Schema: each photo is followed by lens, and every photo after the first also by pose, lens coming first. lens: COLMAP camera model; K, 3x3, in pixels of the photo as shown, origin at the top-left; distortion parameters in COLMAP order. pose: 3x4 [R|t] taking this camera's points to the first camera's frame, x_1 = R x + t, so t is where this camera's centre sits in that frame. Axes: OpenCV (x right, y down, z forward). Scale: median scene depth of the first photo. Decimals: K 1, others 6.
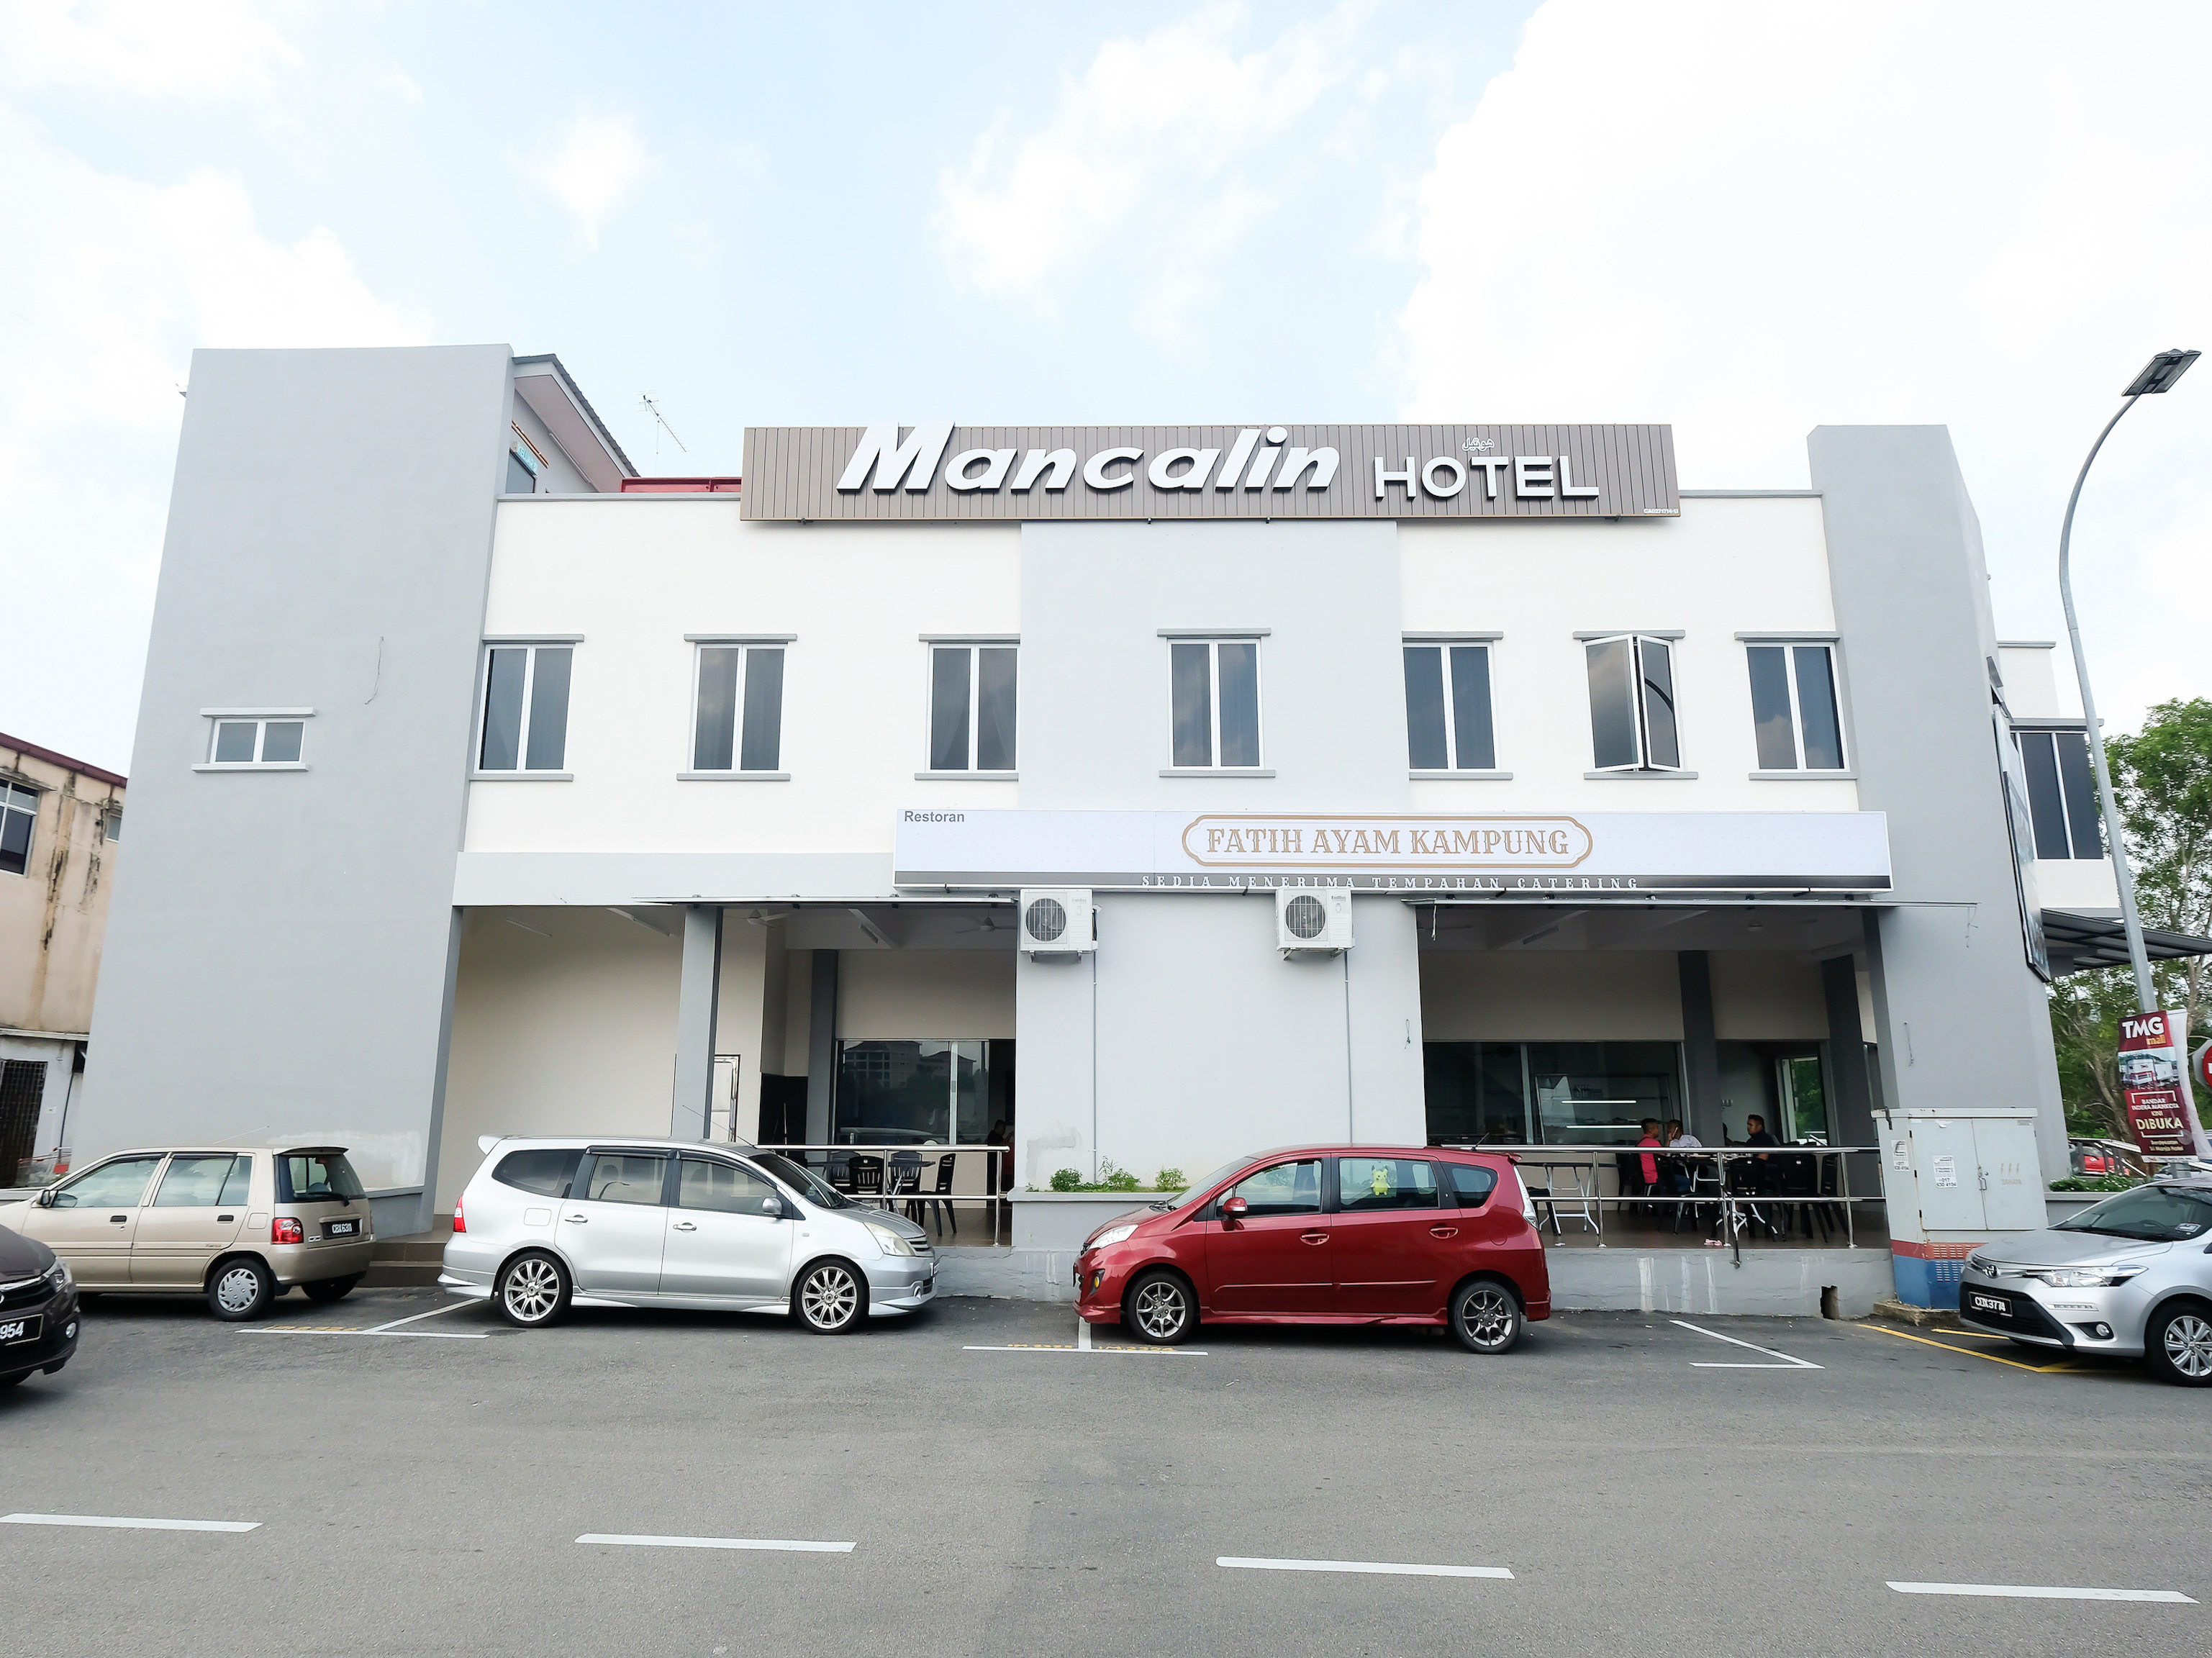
lens RADIAL K [[937.6, 0, 1102.6], [0, 937.6, 837.5], [0, 0, 1]] dist [0.000833, 0.000024]
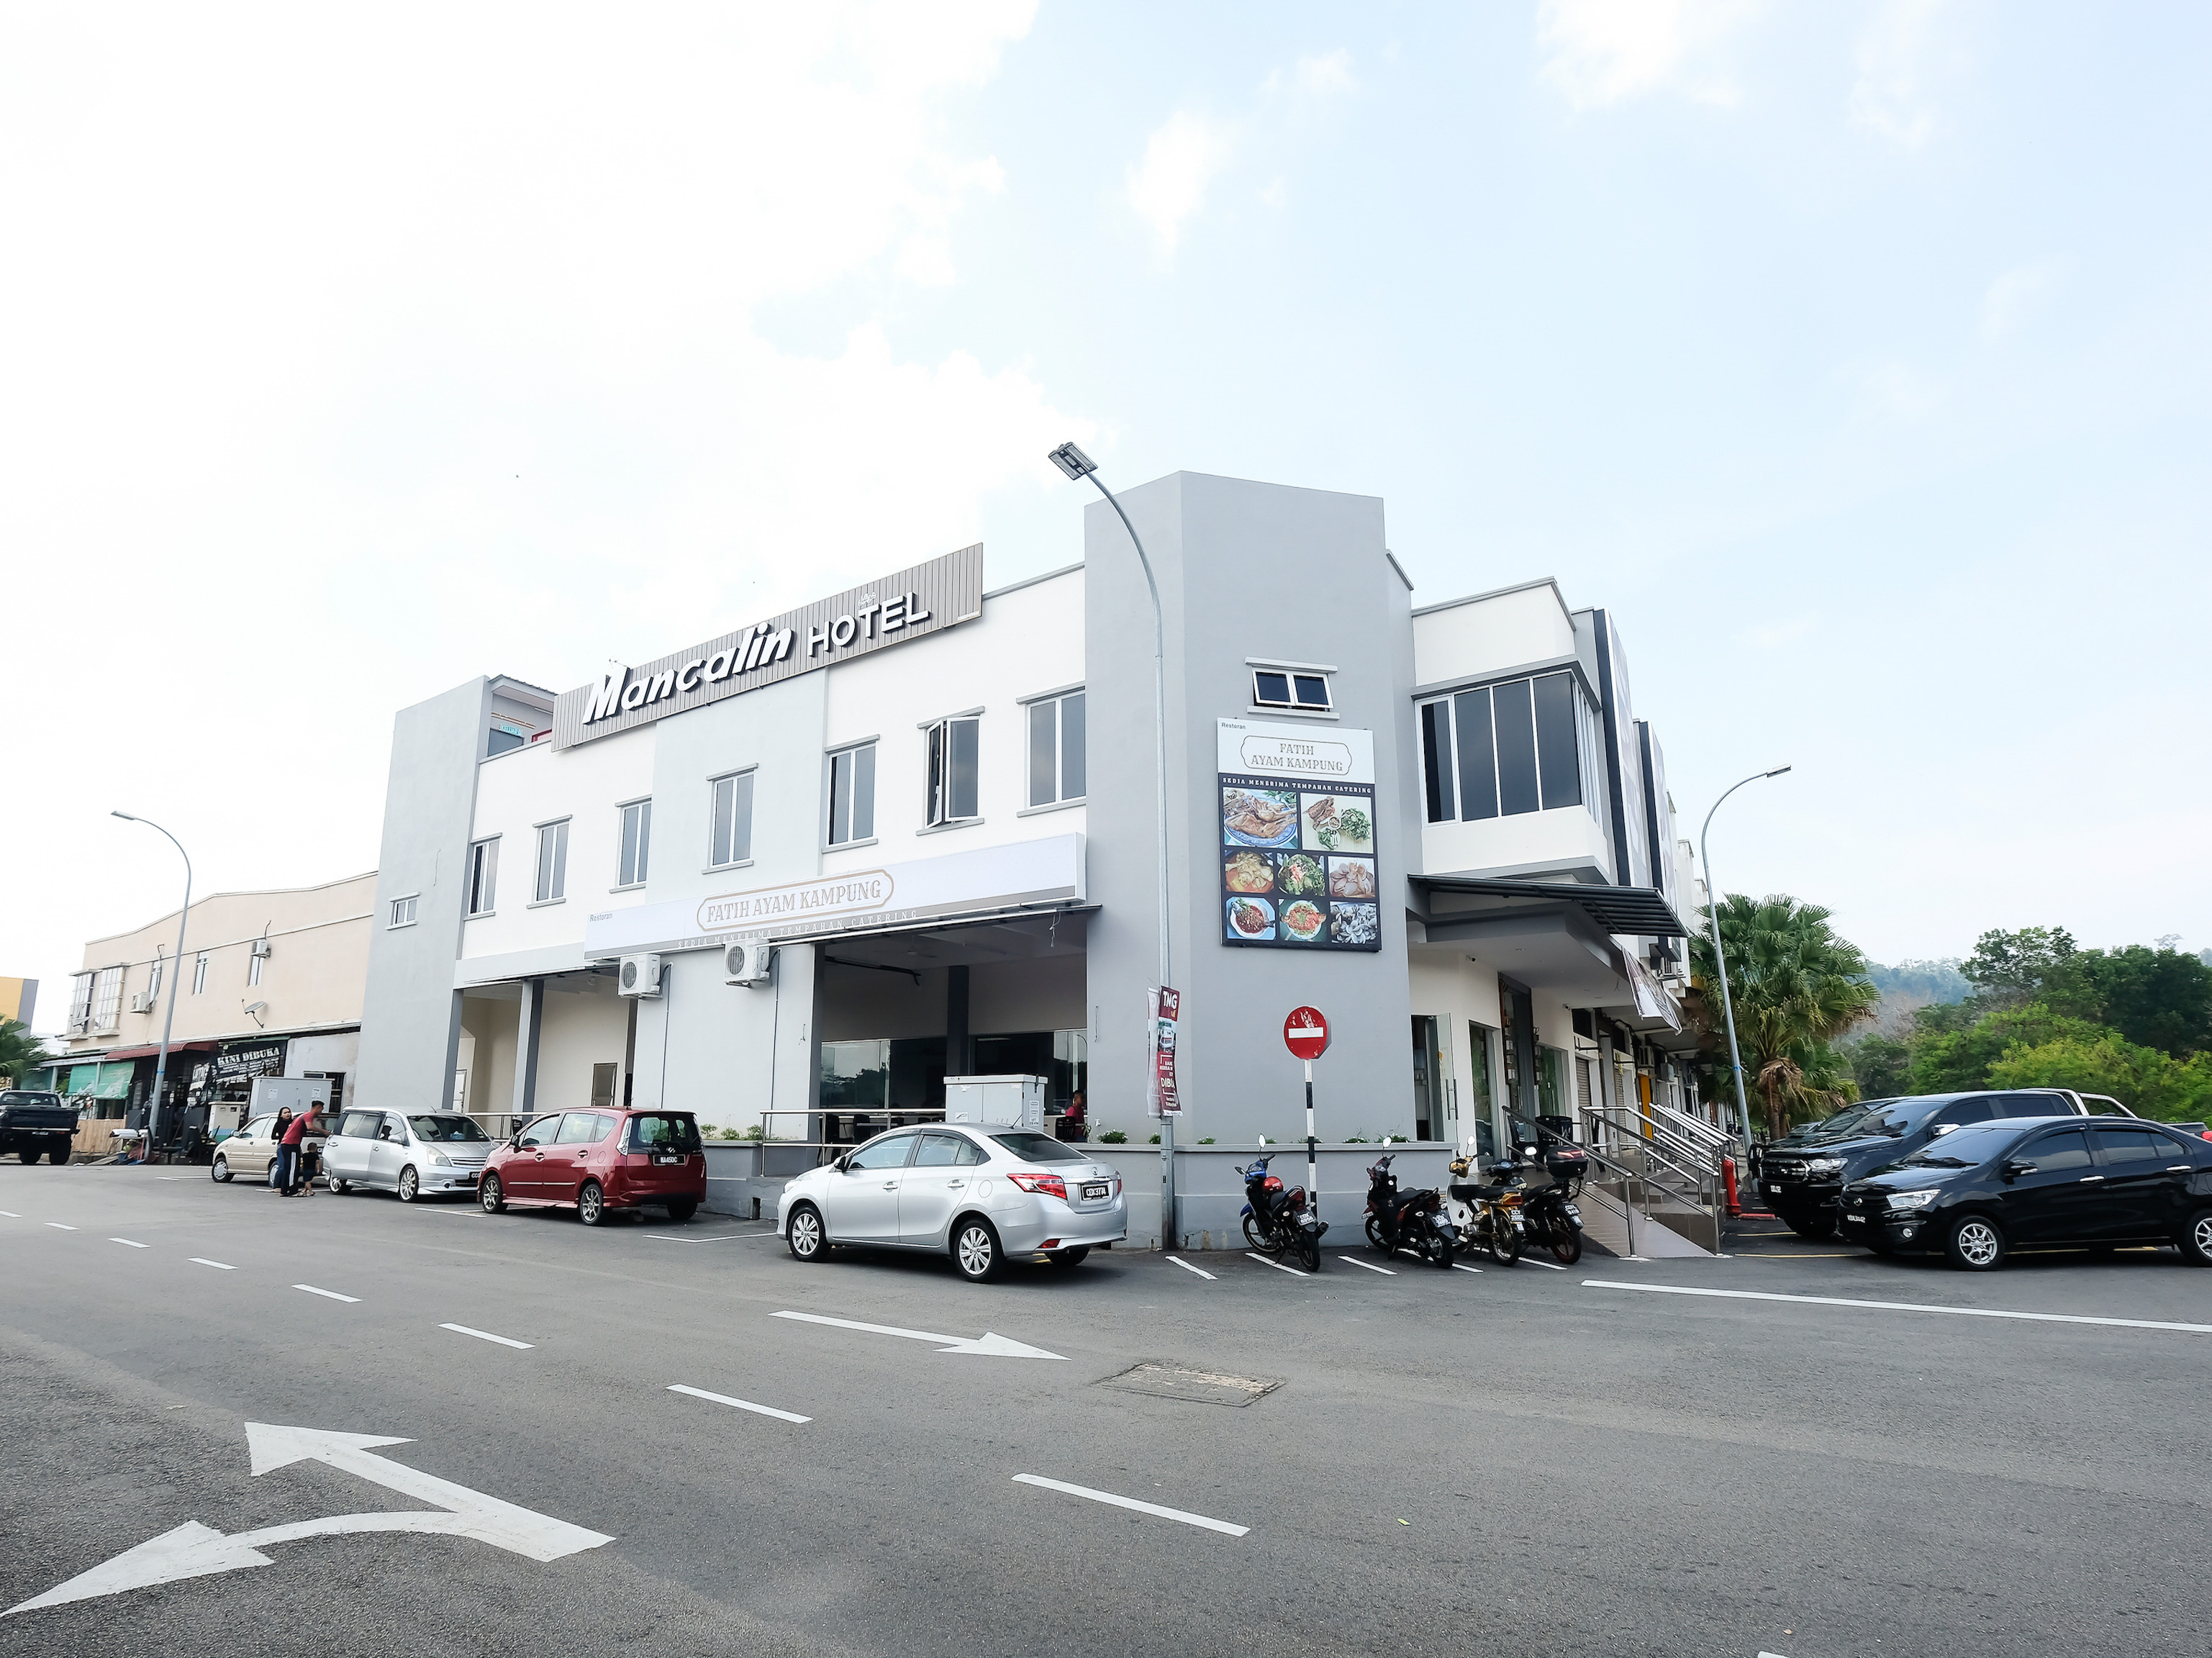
lens RADIAL K [[965.9, 0, 1093.6], [0, 965.9, 829.2], [0, 0, 1]] dist [-0.000893, -0.000758]
pose [[0.866267, -0.148990, -0.476848, 1.359553], [0.149792, 0.988040, -0.036591, 0.016749], [0.476597, -0.039731, 0.878224, -0.099034]]
